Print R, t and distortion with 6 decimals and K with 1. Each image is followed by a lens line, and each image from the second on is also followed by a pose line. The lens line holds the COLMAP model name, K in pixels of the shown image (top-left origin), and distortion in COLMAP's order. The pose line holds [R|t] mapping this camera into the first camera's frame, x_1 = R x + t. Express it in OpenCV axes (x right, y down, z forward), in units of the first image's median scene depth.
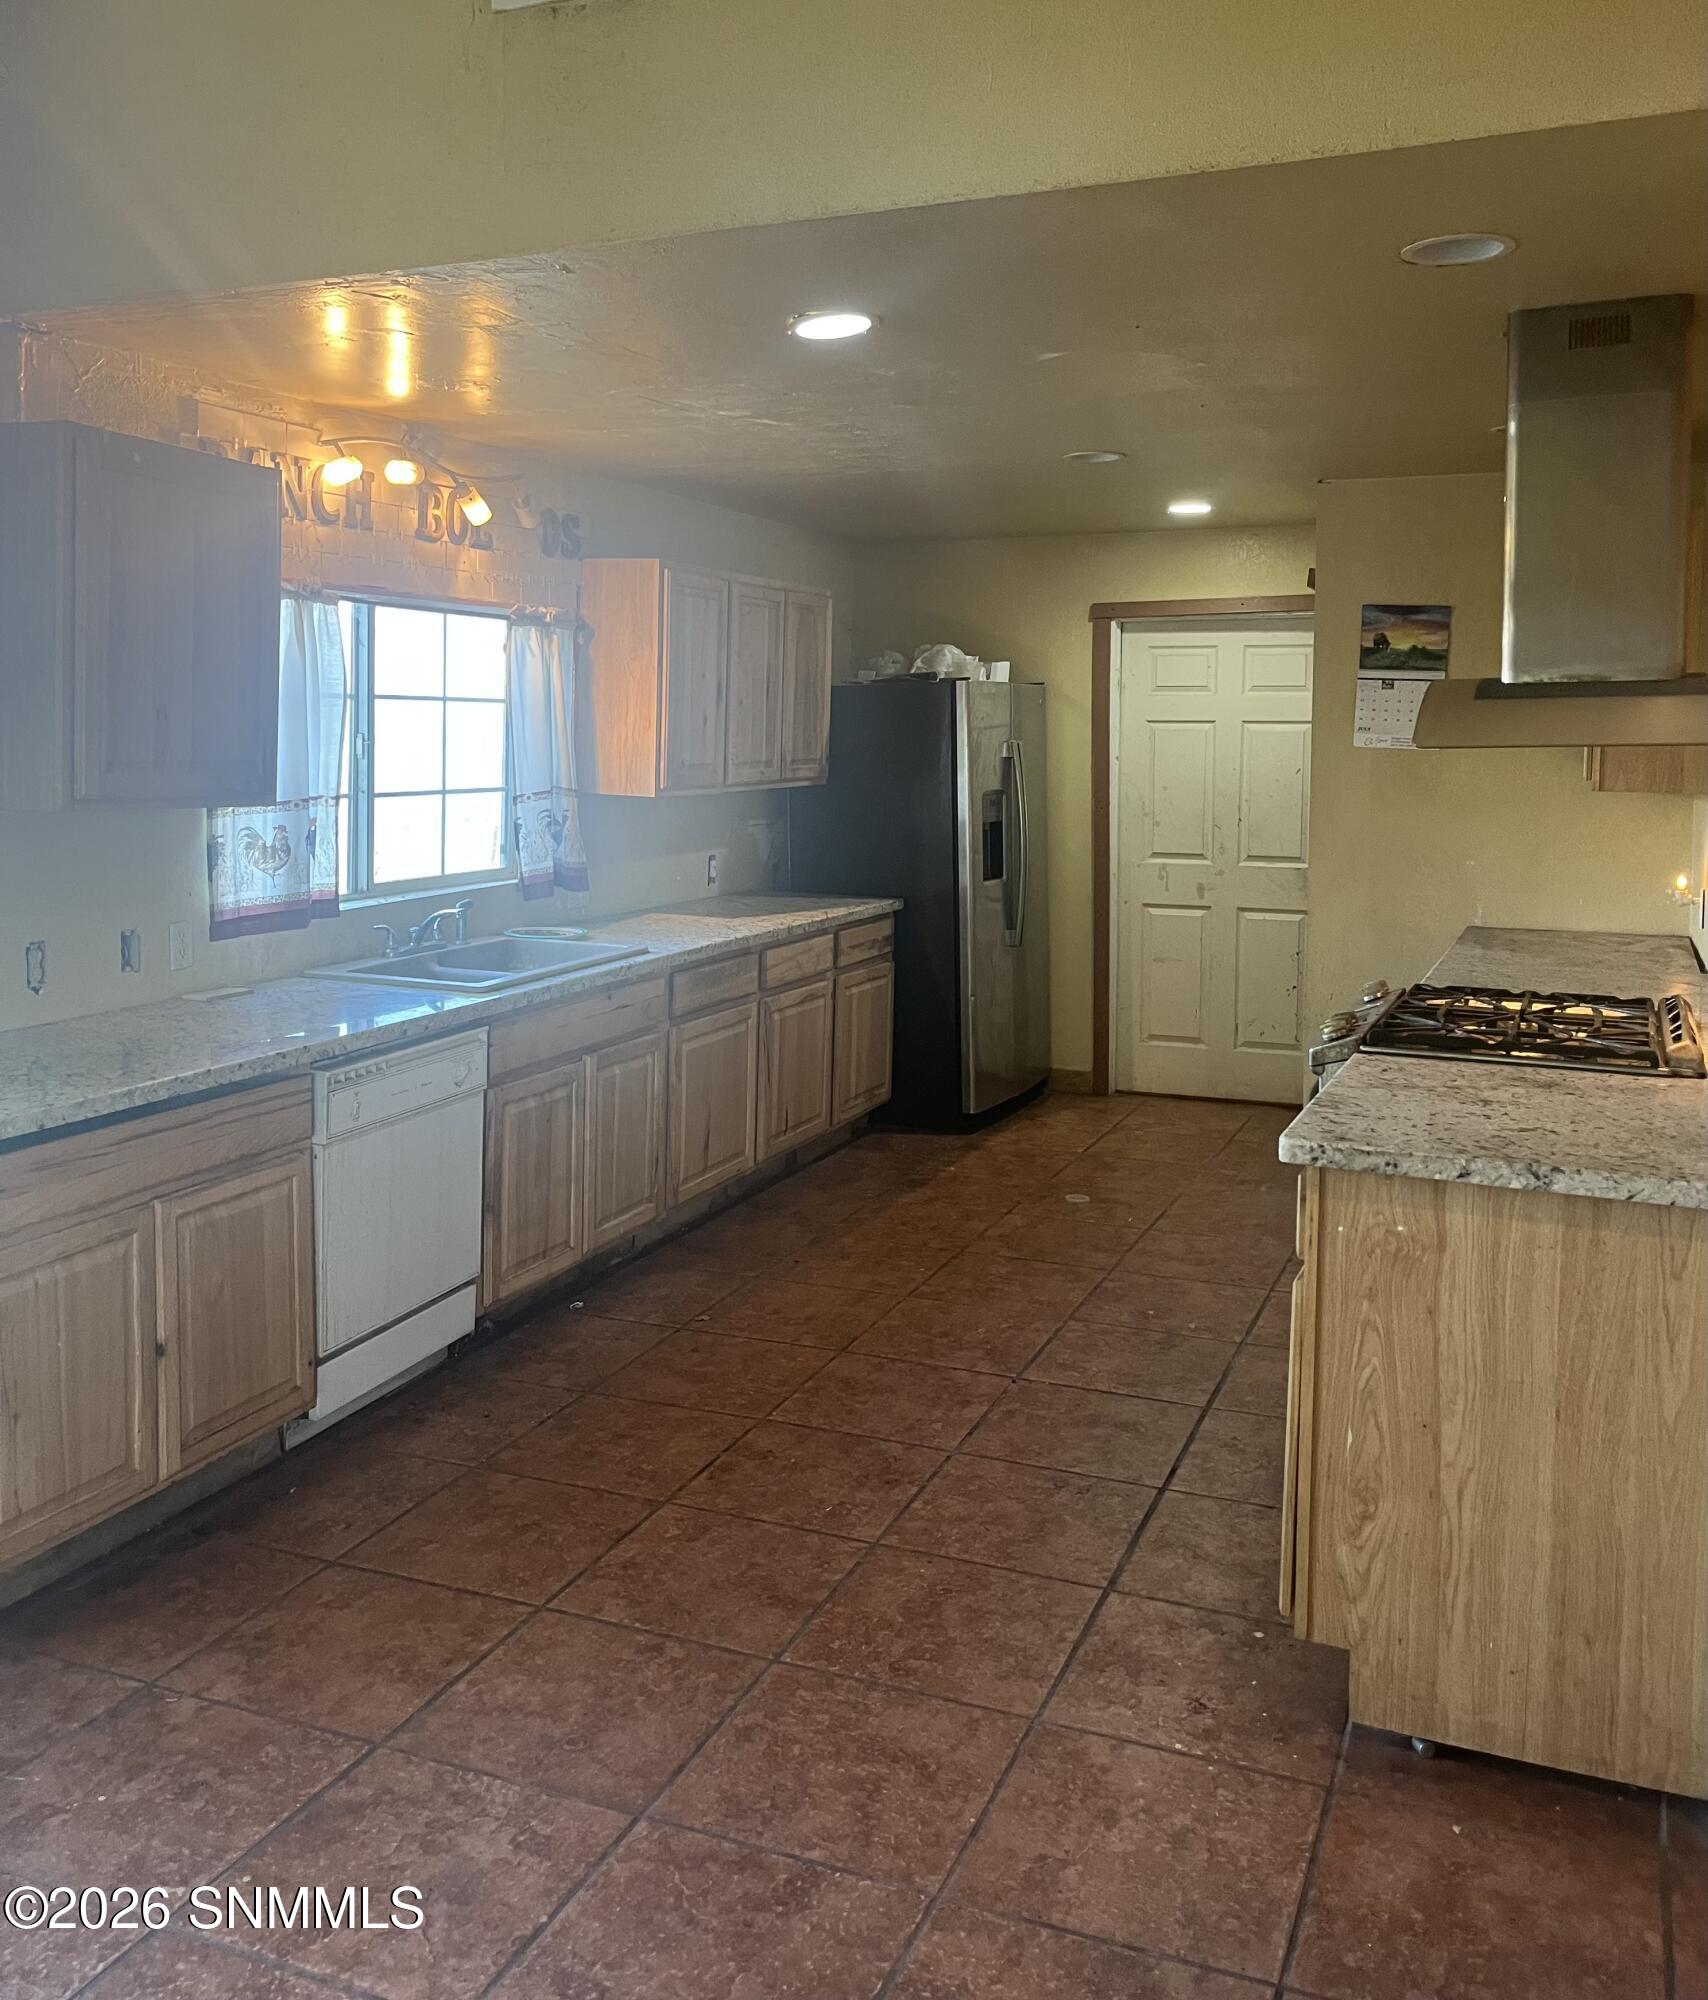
lens RADIAL K [[1782.6, 0, 853.6], [0, 1782.6, 945.3], [0, 0, 1]] dist [0.086007, -0.154716]
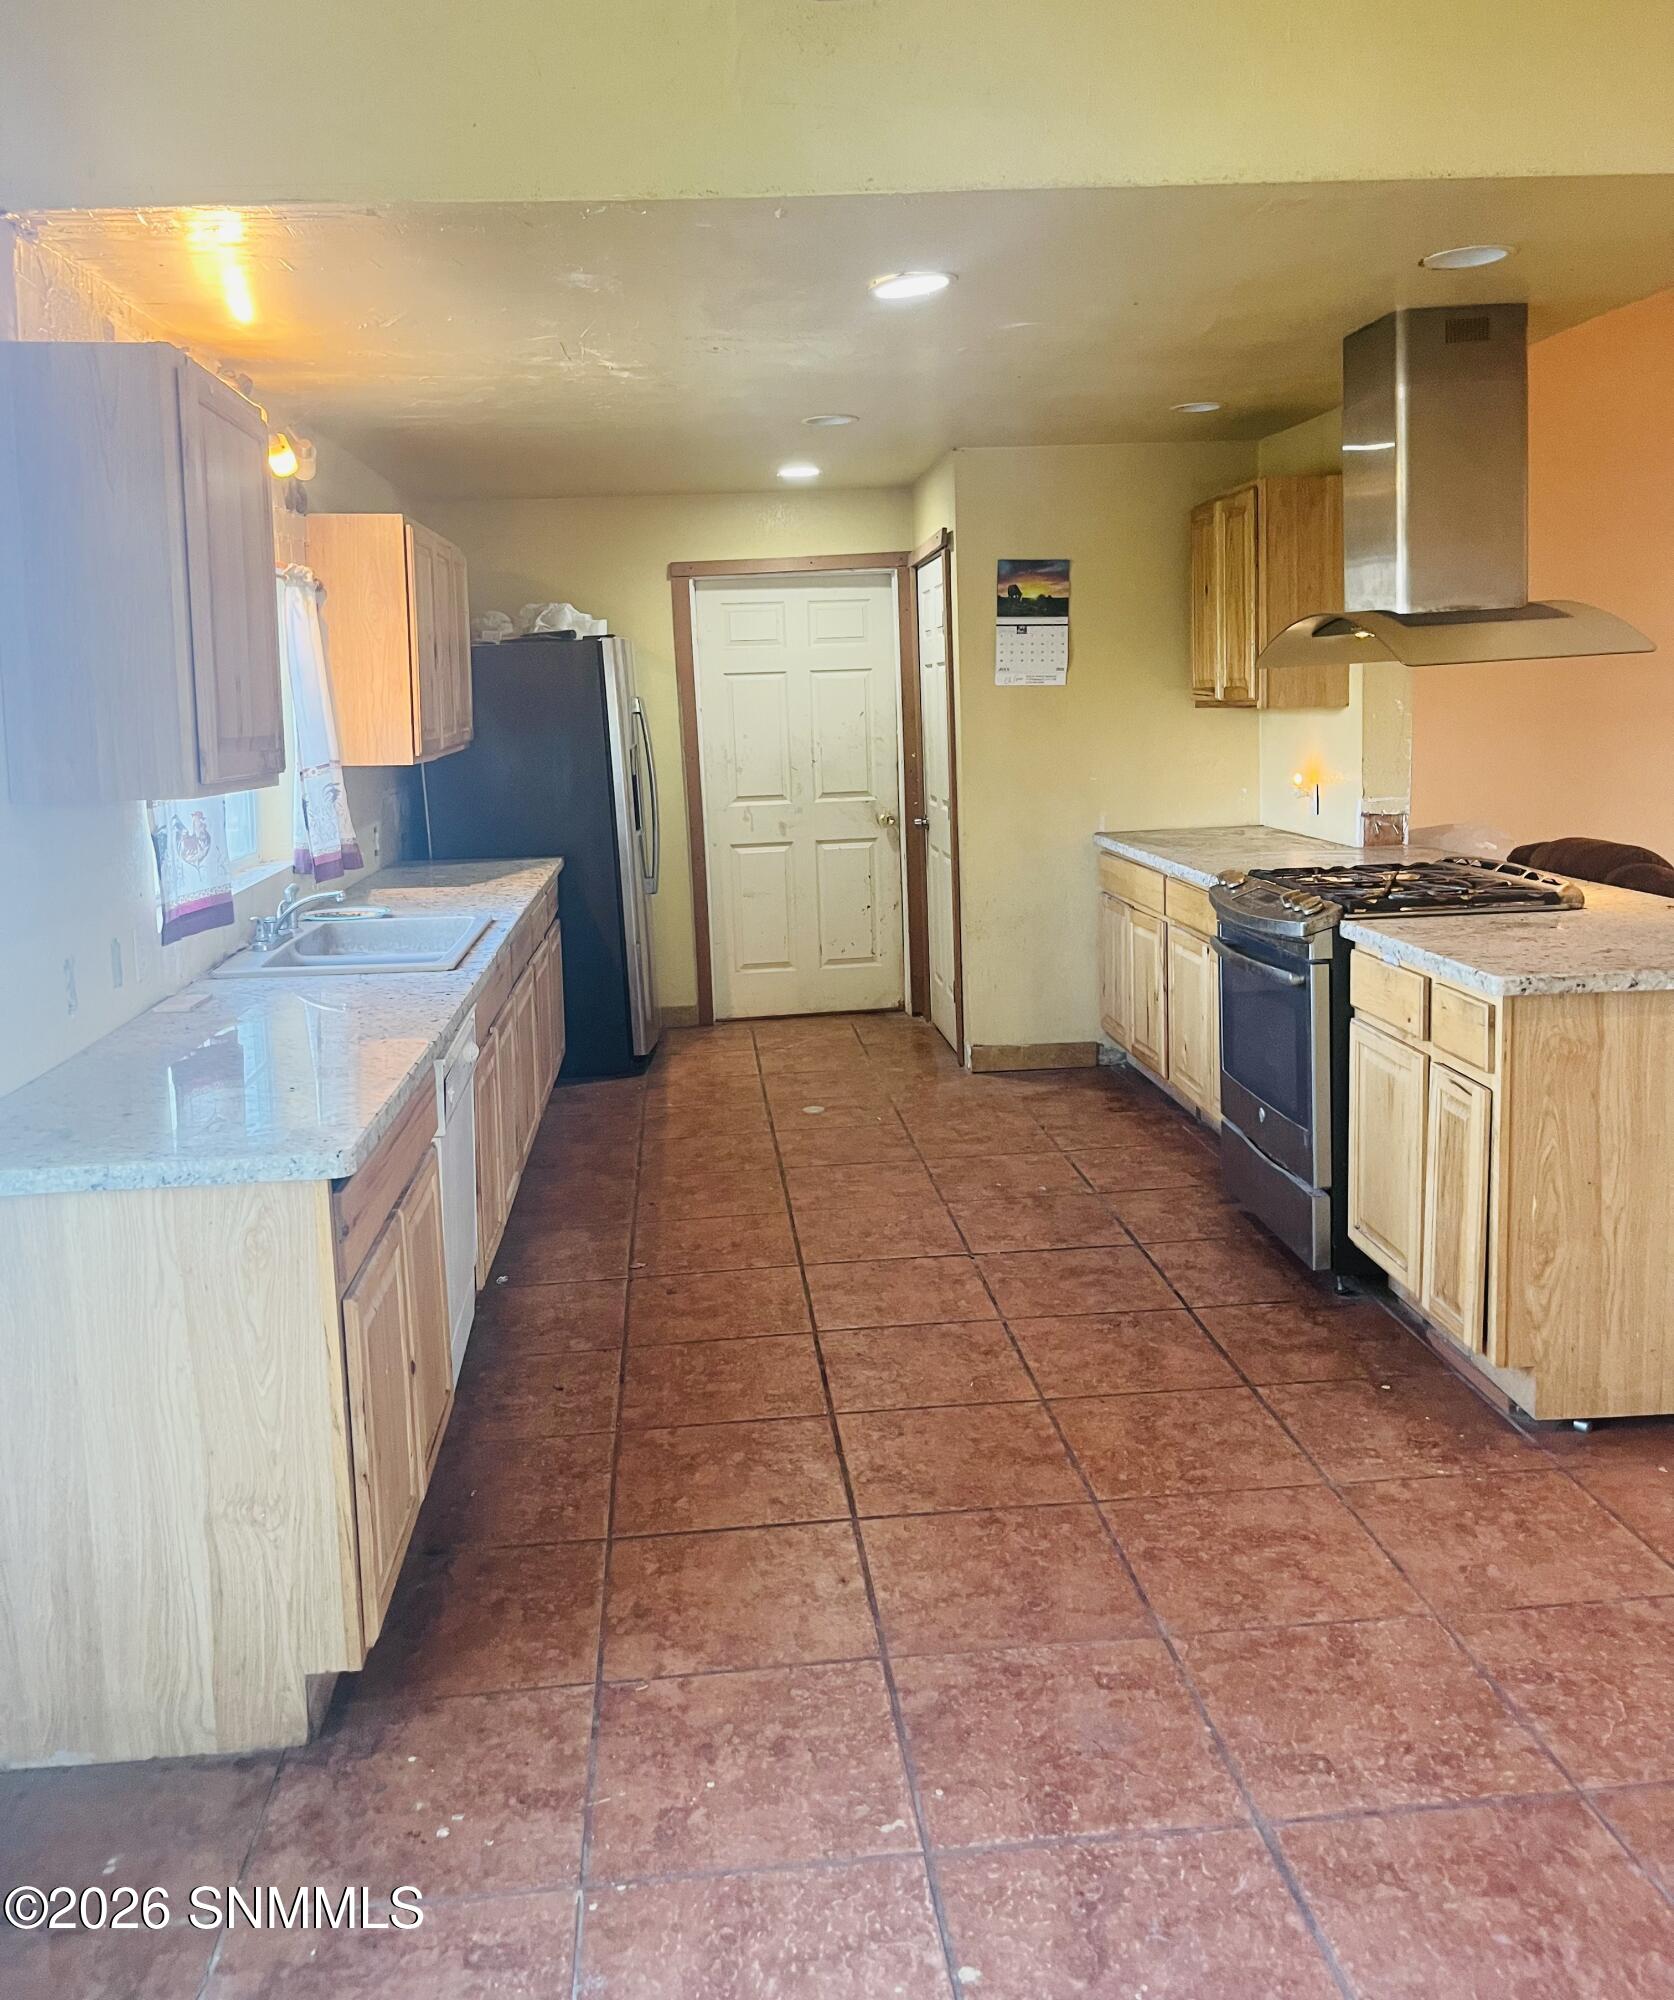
lens RADIAL K [[1702.8, 0, 833.7], [0, 1702.8, 1000.0], [0, 0, 1]] dist [0.063984, -0.096740]
pose [[0.885622, -0.123495, 0.447686, -0.652644], [0.097938, 0.991980, 0.079897, -0.016311], [-0.453962, -0.026913, 0.890615, 0.131730]]
